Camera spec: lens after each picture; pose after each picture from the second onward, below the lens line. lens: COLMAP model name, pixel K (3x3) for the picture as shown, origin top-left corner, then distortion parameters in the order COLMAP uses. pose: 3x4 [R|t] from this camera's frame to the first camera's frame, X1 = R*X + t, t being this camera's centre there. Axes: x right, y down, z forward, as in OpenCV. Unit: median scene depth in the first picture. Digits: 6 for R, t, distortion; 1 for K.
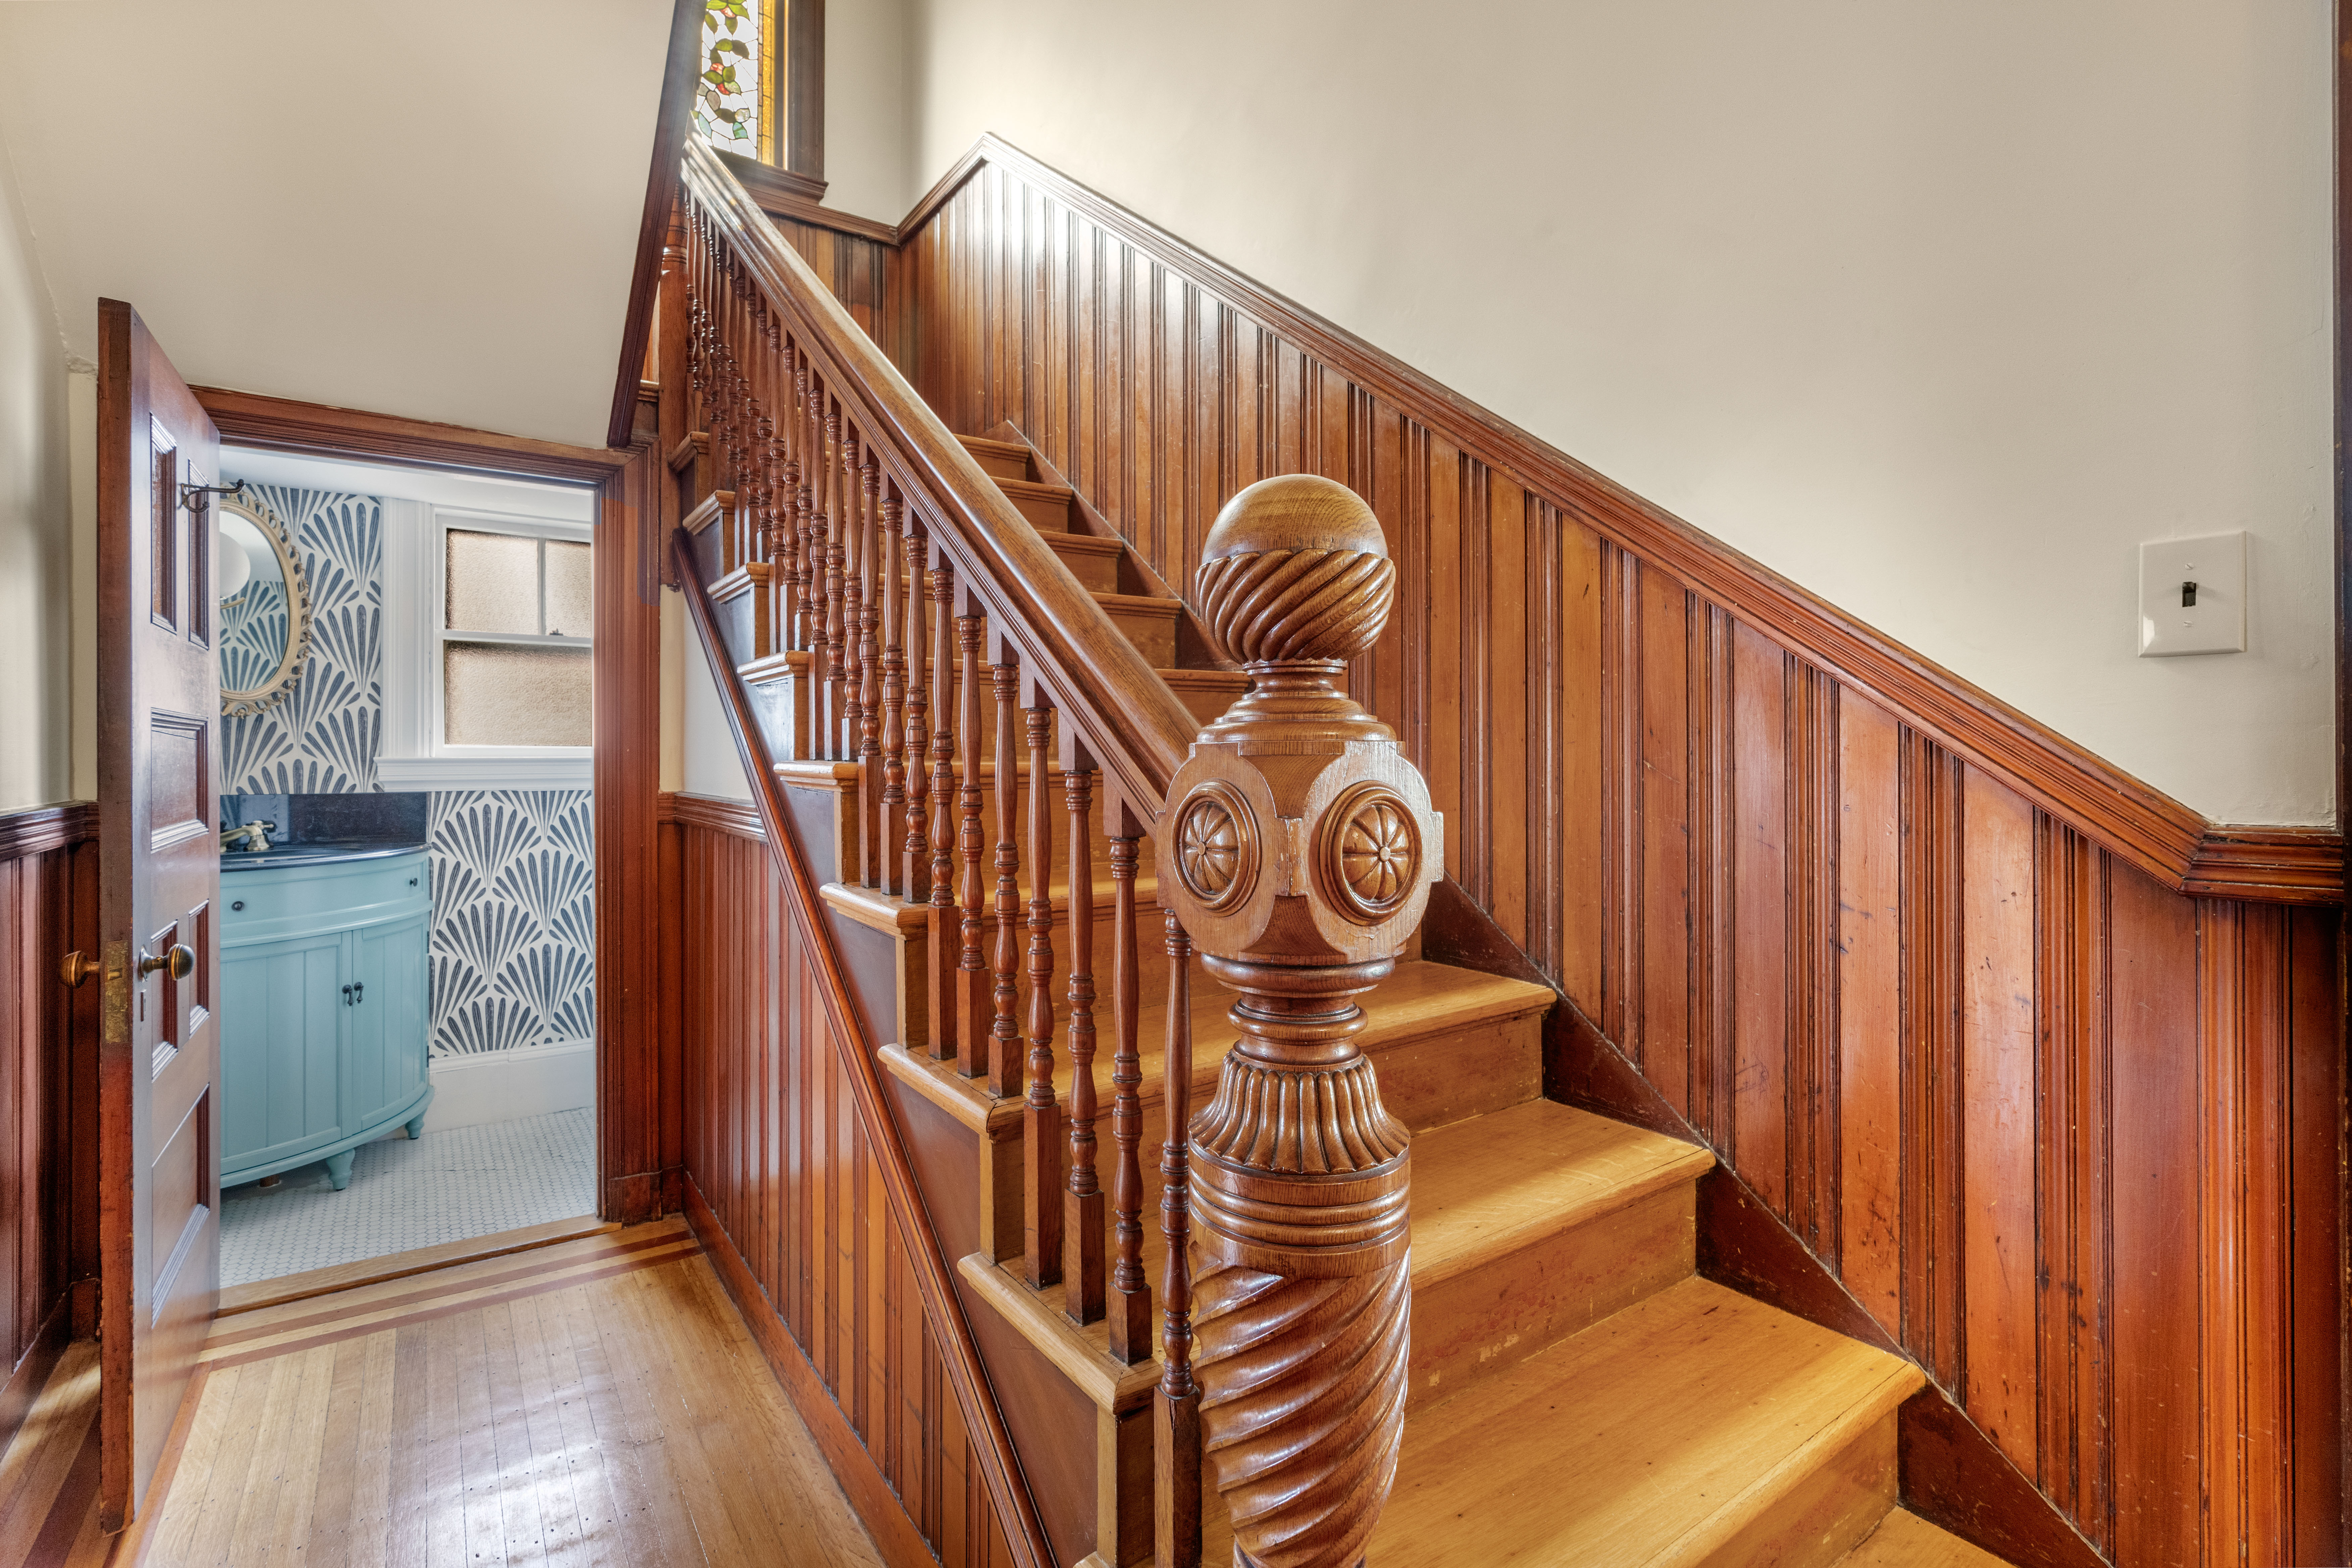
lens RADIAL K [[1081.5, 0, 1159.2], [0, 1081.5, 764.9], [0, 0, 1]] dist [-0.001463, 0.000114]
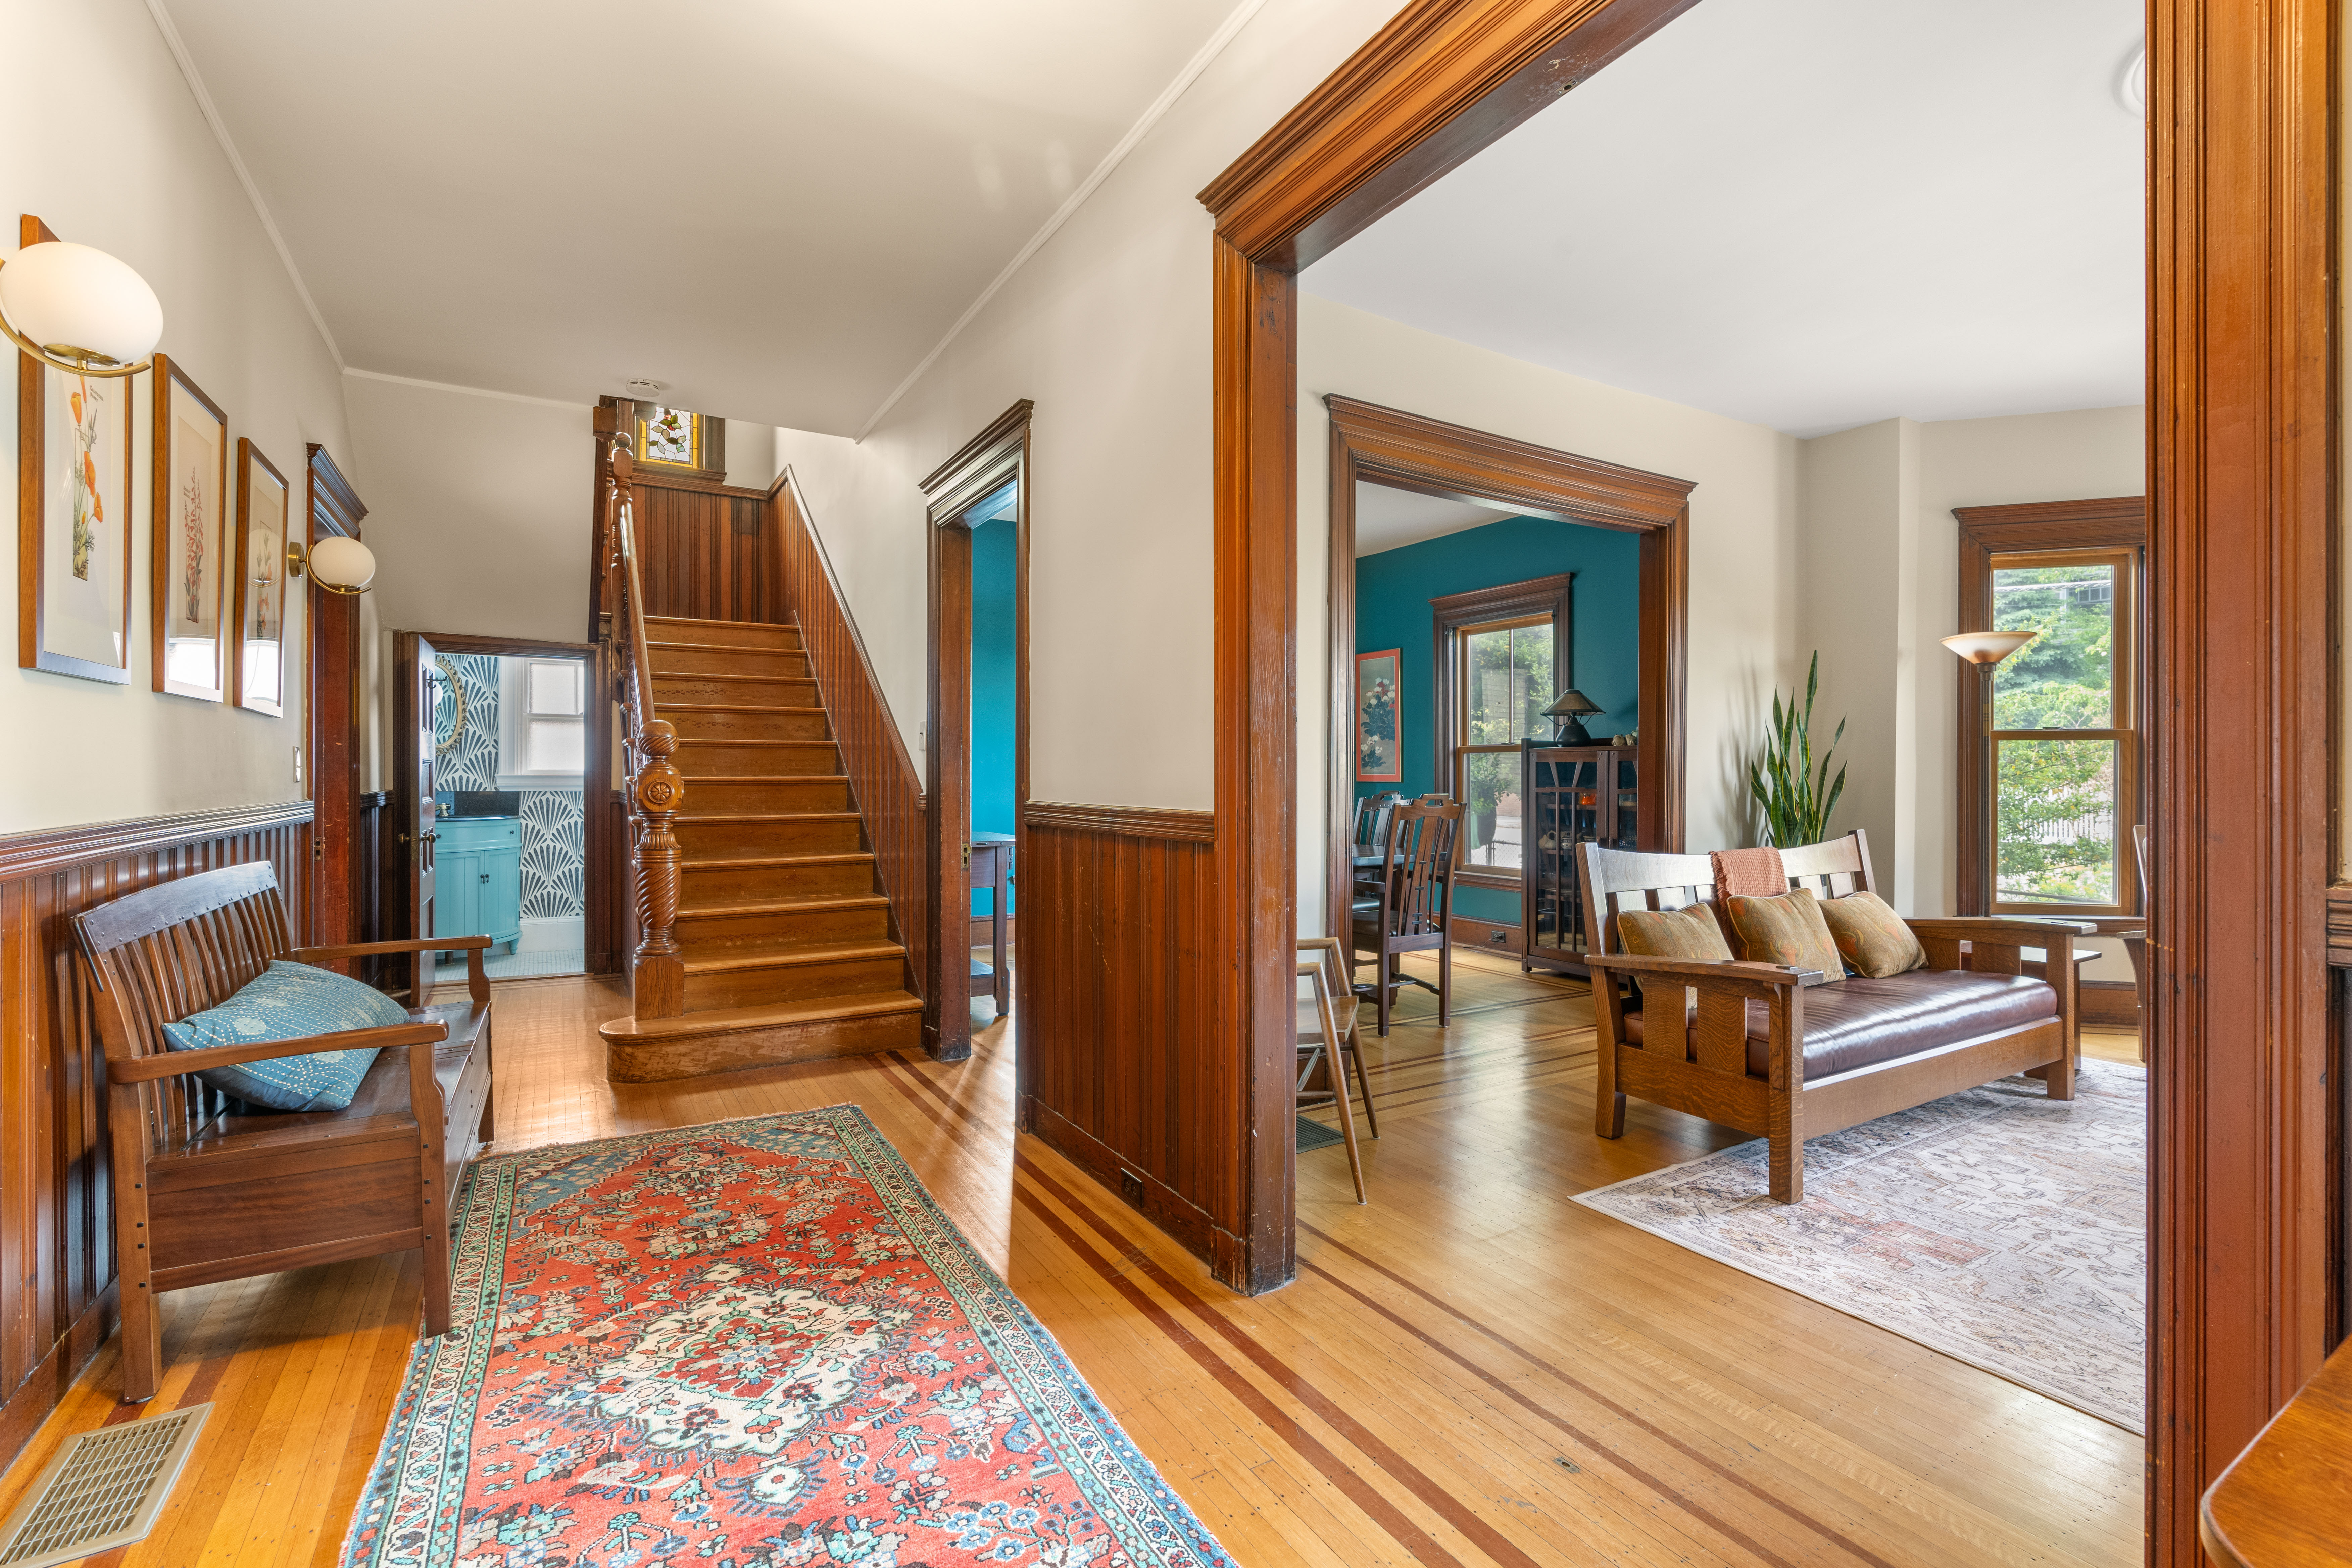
lens RADIAL K [[1044.6, 0, 1175.8], [0, 1044.6, 778.4], [0, 0, 1]] dist [-0.000691, -0.000200]
pose [[0.998326, 0.001153, -0.057818, 0.754974], [-0.001364, 0.999993, -0.003603, 0.006277], [0.057813, 0.003676, 0.998321, -1.007504]]
